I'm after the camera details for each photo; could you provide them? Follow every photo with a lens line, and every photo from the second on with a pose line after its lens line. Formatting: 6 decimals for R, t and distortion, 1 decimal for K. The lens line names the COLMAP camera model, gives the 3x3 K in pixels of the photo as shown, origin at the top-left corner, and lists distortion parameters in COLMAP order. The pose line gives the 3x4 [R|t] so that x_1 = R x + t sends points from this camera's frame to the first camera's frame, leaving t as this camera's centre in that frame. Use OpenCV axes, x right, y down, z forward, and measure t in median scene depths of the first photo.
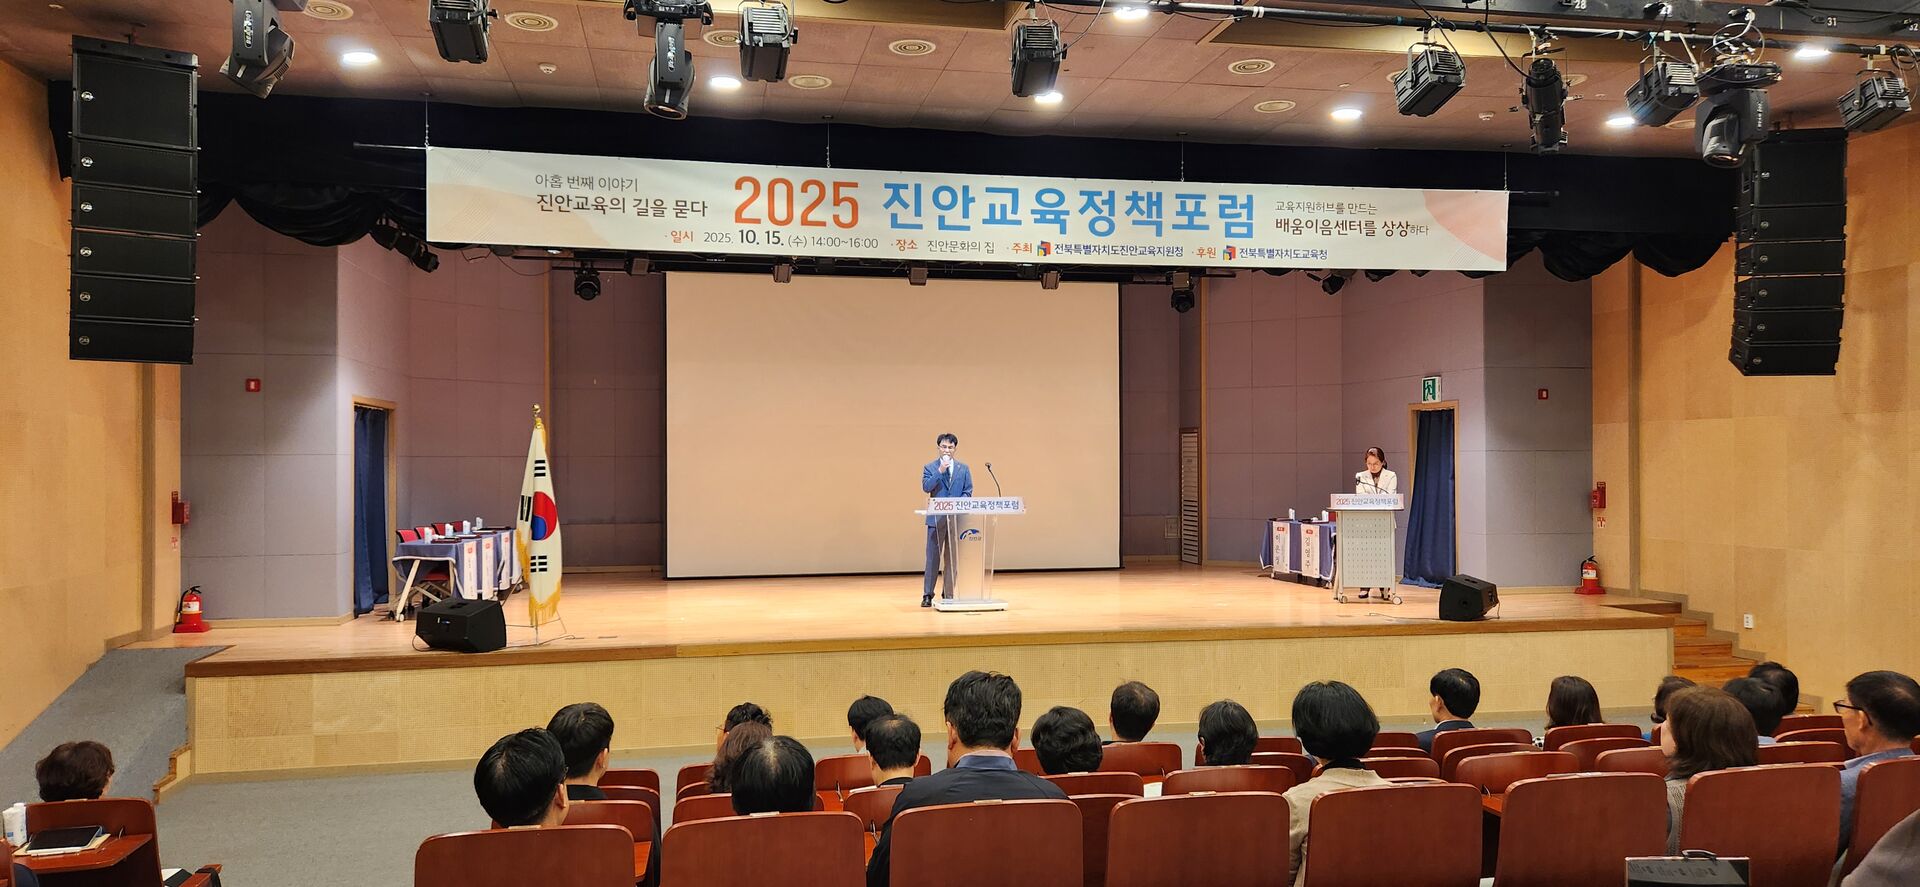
lens RADIAL K [[1376.7, 0, 873.2], [0, 1376.7, 452.1], [0, 0, 1]] dist [0.142979, -0.000866]
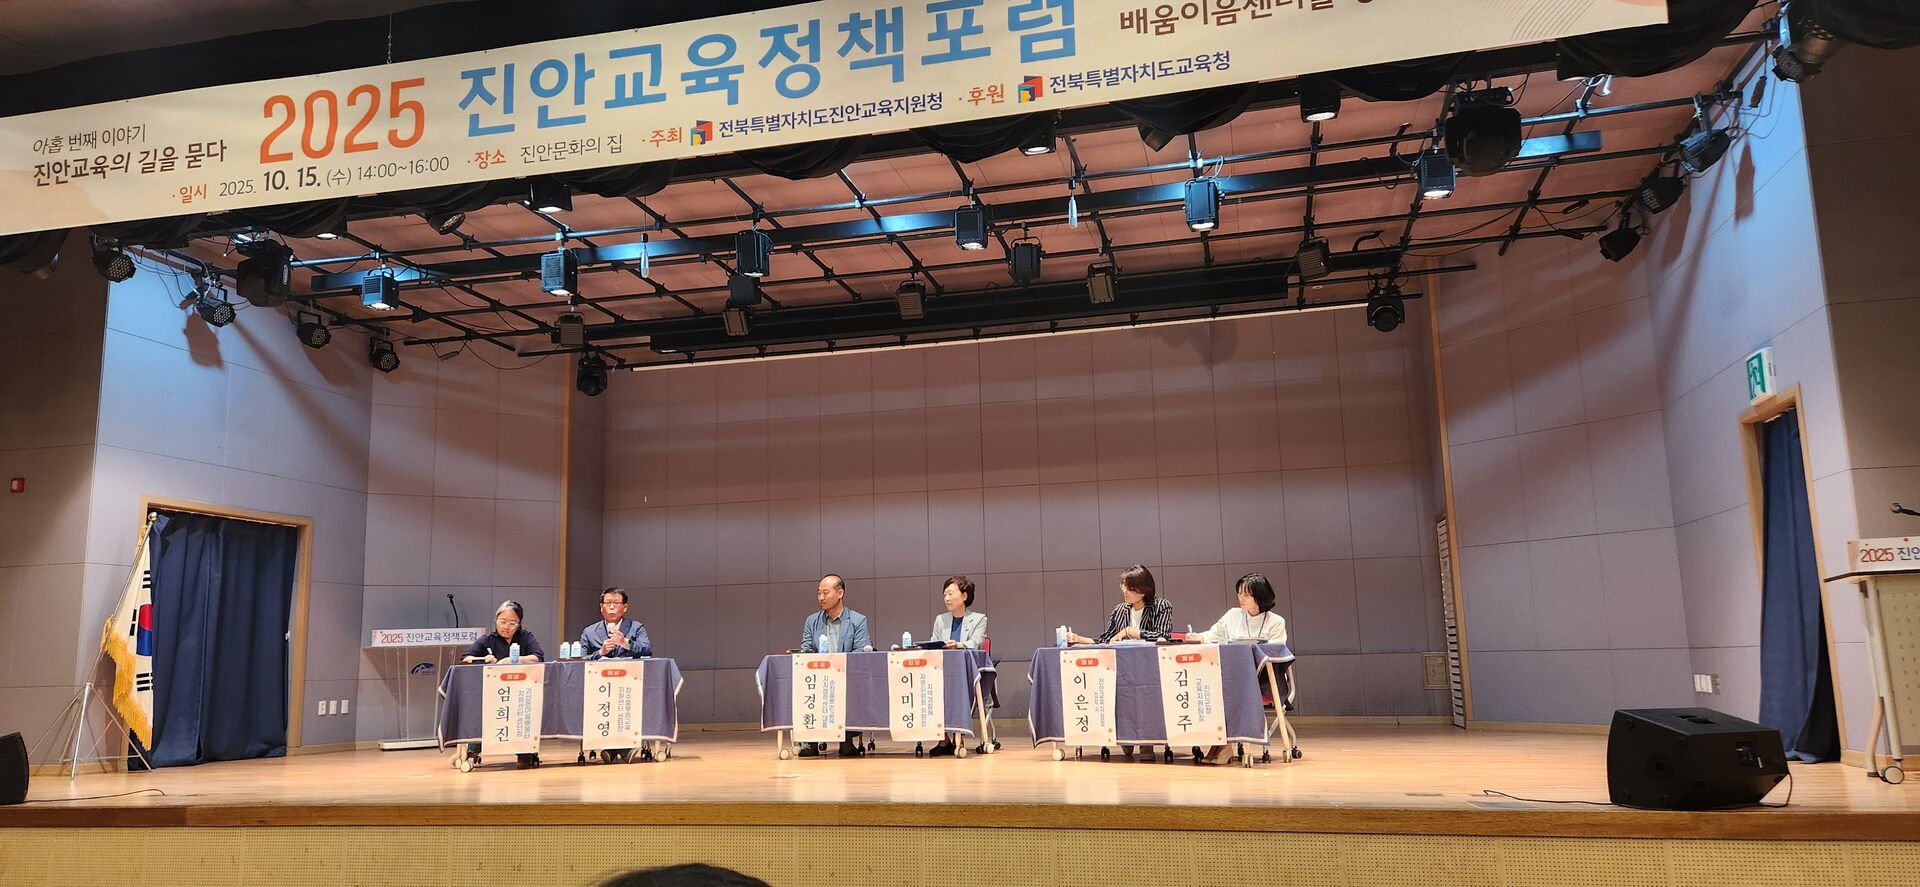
lens RADIAL K [[1255.4, 0, 915.6], [0, 1255.4, 477.4], [0, 0, 1]] dist [0.080040, -0.002299]
pose [[0.895539, -0.080310, -0.437677, 0.430754], [0.015395, 0.988582, -0.149897, 0.081146], [0.444717, 0.127501, 0.886549, 0.580923]]
